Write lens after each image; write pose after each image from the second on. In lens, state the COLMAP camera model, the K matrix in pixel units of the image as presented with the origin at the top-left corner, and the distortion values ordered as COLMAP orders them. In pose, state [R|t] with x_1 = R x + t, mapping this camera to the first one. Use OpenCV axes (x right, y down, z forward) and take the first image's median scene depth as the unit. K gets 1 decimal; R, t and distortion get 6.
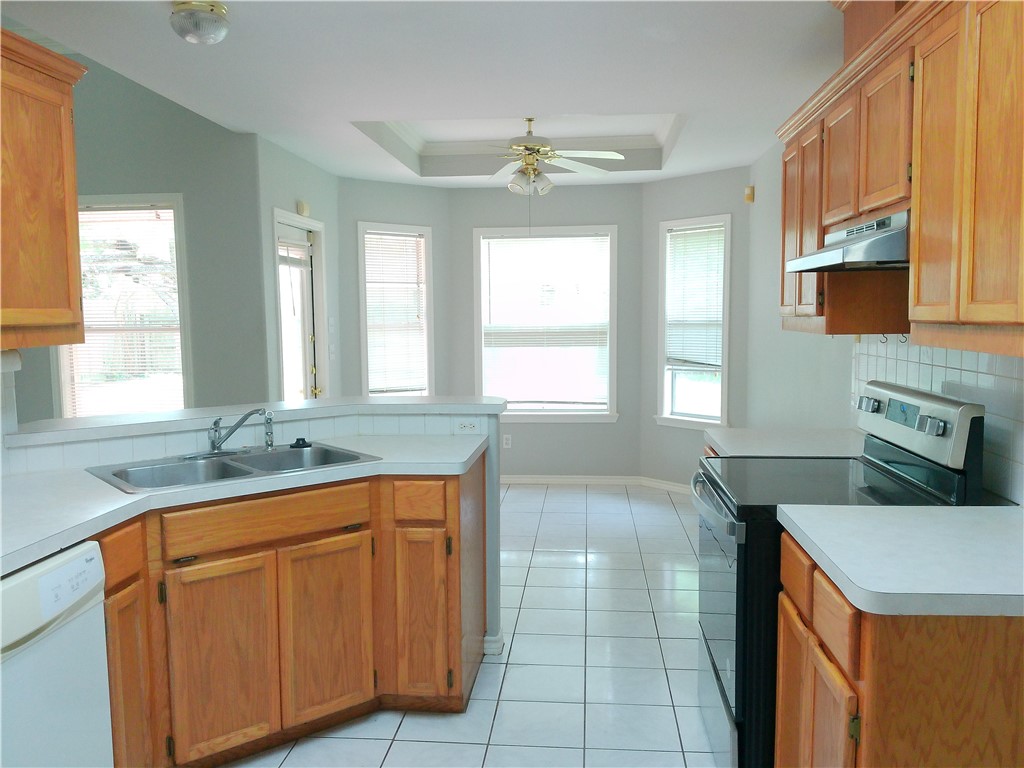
lens RADIAL K [[824.2, 0, 515.6], [0, 824.2, 383.8], [0, 0, 1]] dist [0.110262, -0.235666]
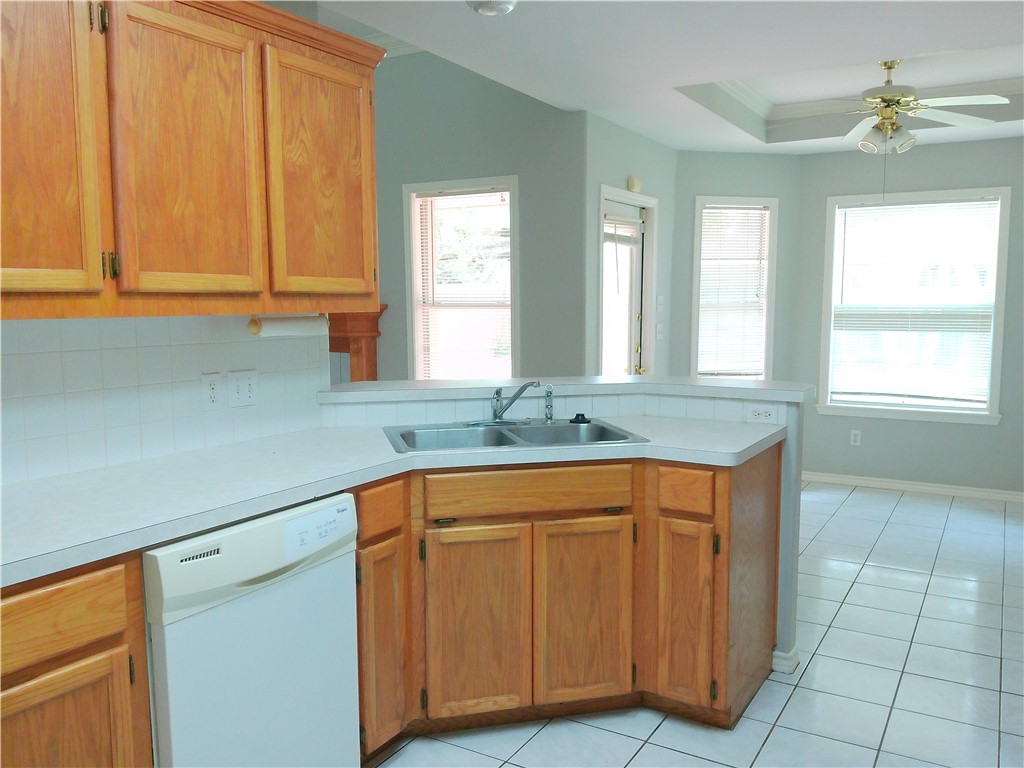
lens RADIAL K [[824.2, 0, 515.6], [0, 824.2, 383.8], [0, 0, 1]] dist [0.110262, -0.235666]
pose [[0.904119, 0.052508, -0.424043, 0.093497], [-0.044184, 0.998589, 0.029445, 0.005203], [0.424991, -0.007886, 0.905163, 0.091399]]
